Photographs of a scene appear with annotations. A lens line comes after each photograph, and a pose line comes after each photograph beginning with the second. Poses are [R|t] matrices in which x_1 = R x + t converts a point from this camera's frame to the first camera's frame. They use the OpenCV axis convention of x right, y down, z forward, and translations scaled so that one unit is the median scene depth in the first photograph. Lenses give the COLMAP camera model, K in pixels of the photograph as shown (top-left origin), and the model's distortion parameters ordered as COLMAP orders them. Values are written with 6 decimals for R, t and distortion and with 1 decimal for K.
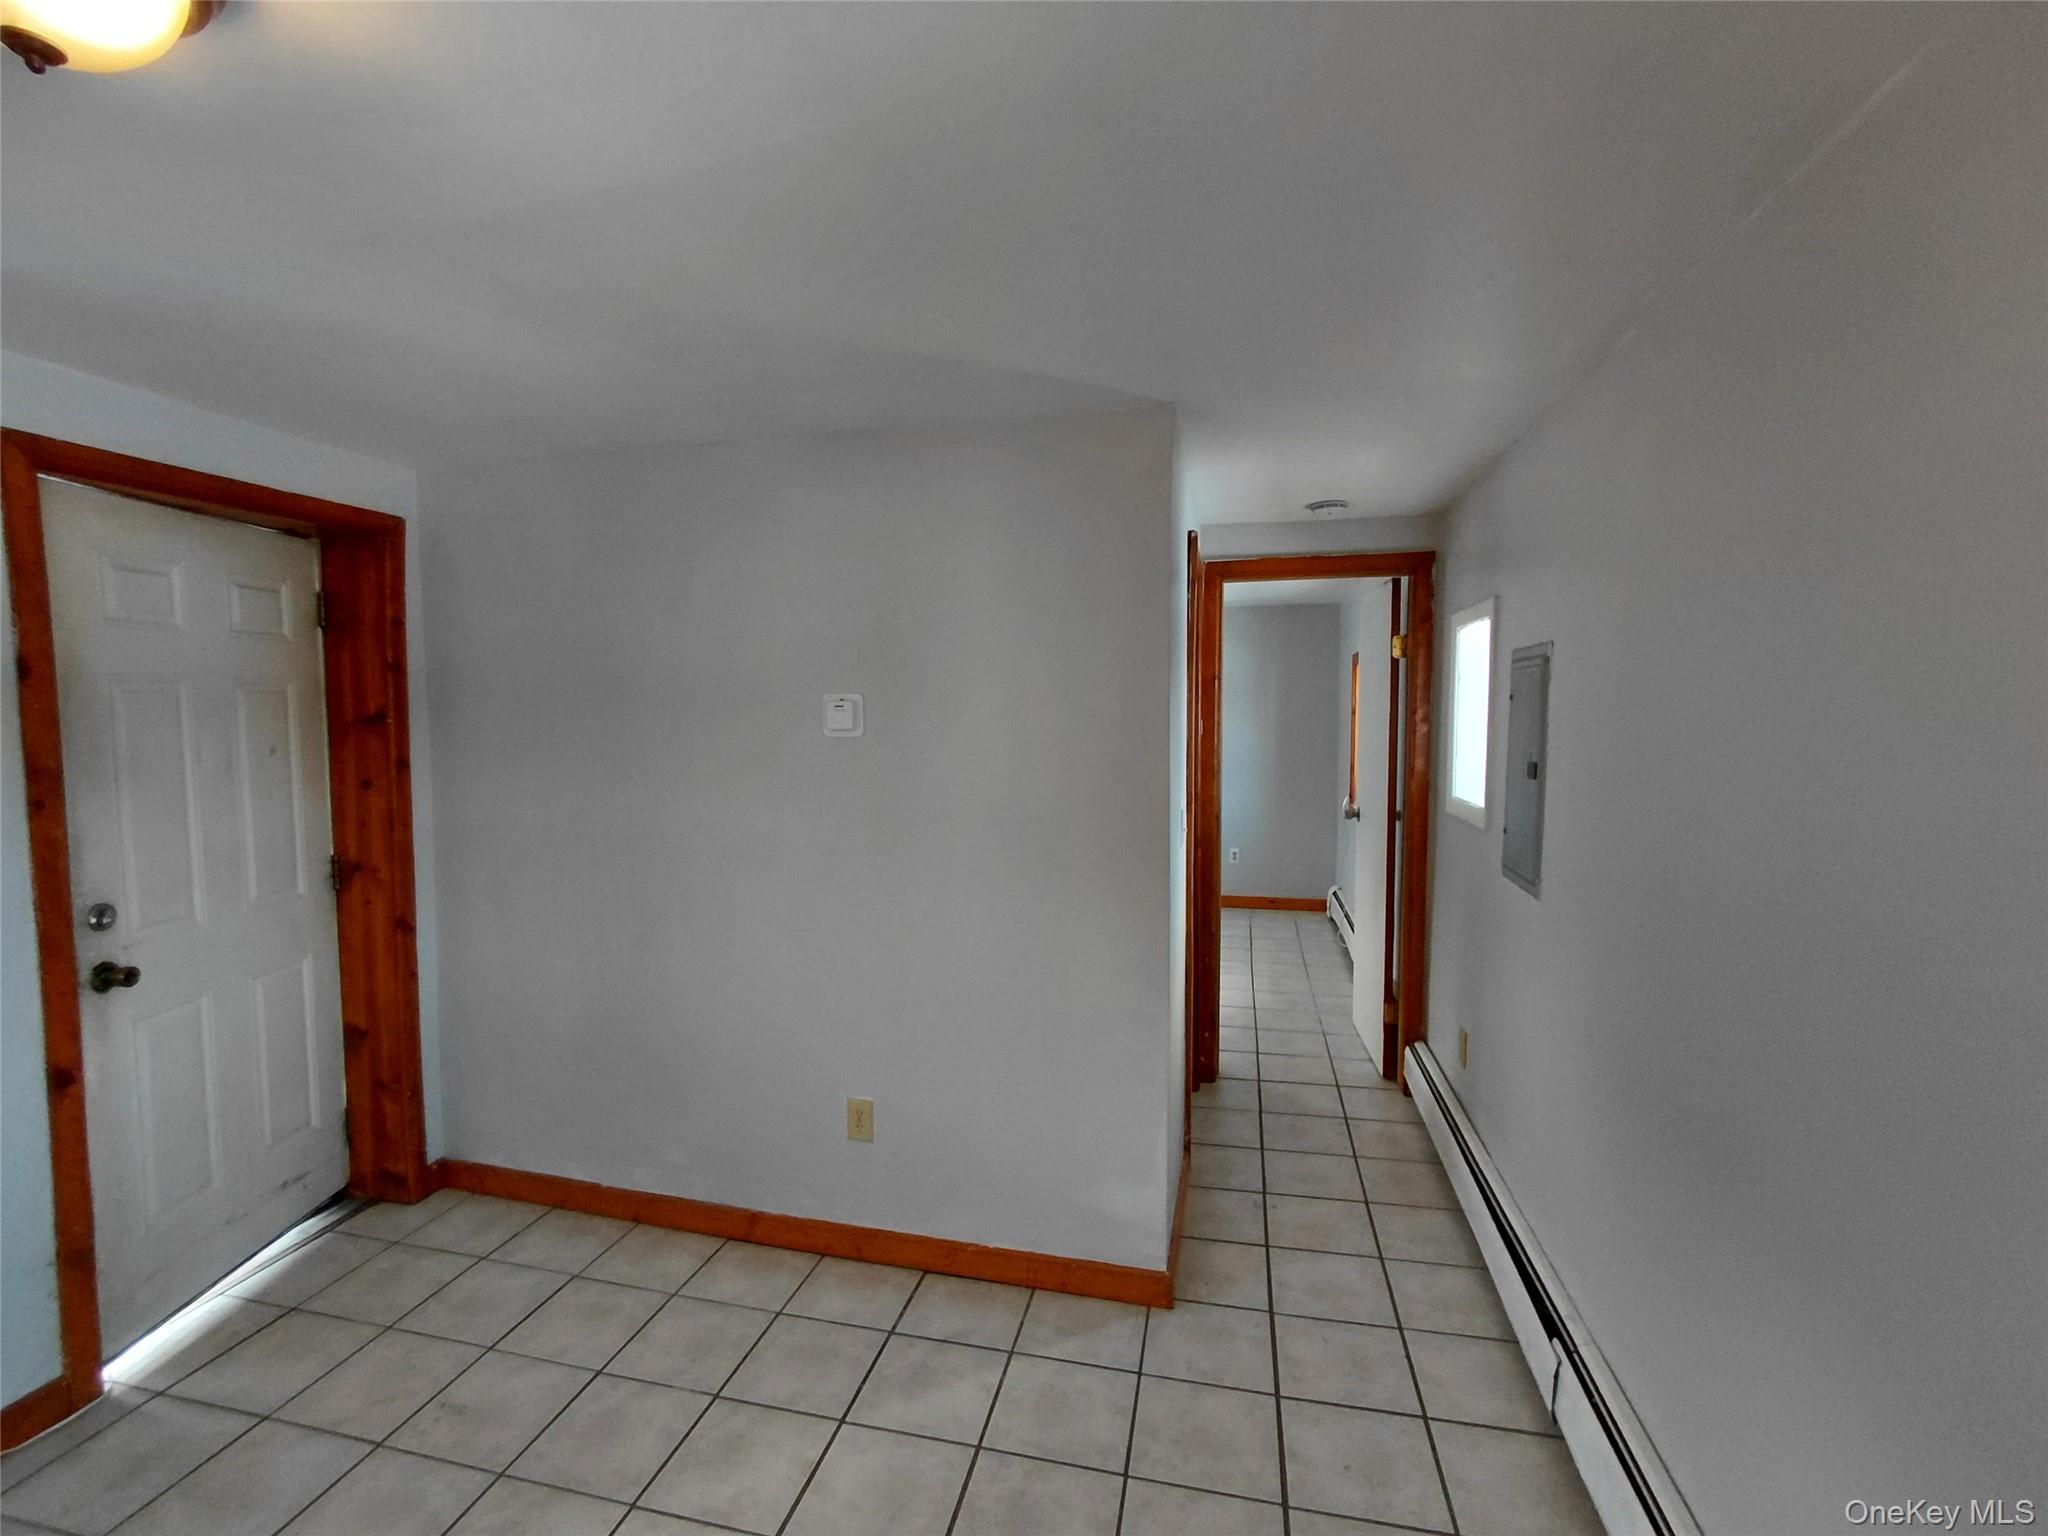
lens RADIAL K [[949.8, 0, 1024.0], [0, 949.8, 768.0], [0, 0, 1]] dist [0.001766, -0.012657]
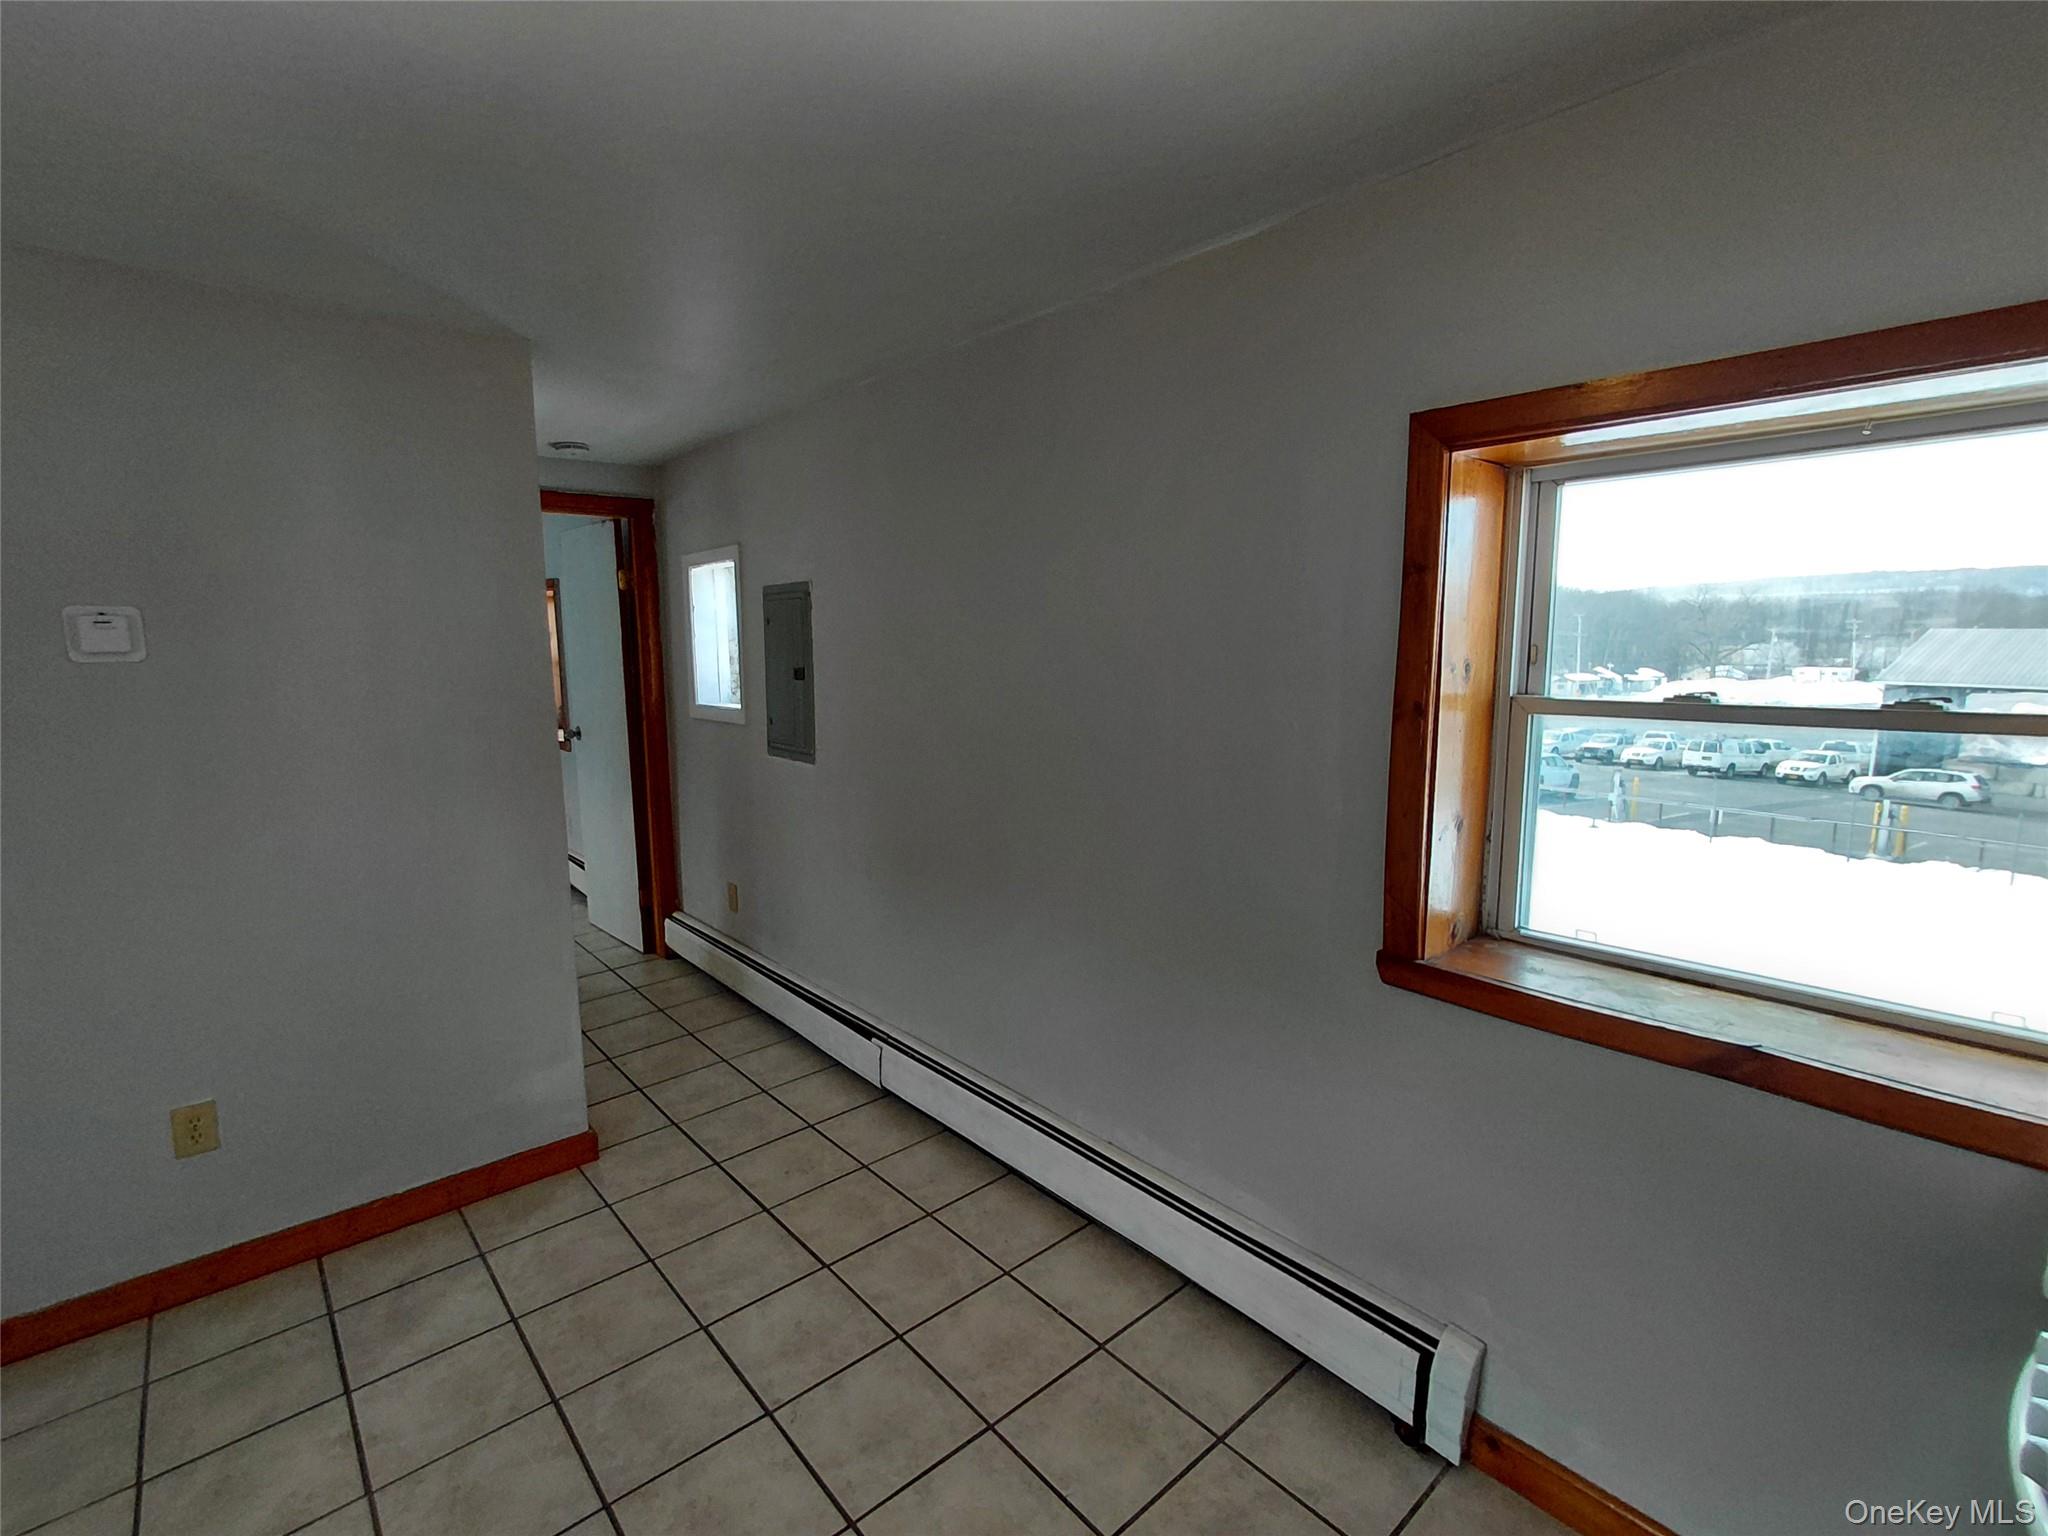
lens RADIAL K [[949.8, 0, 1024.0], [0, 949.8, 768.0], [0, 0, 1]] dist [0.001766, -0.012657]
pose [[0.551527, -0.112761, 0.826500, -0.428493], [0.062853, 0.993622, 0.093619, 0.028994], [-0.831785, 0.000314, 0.555097, -0.053954]]
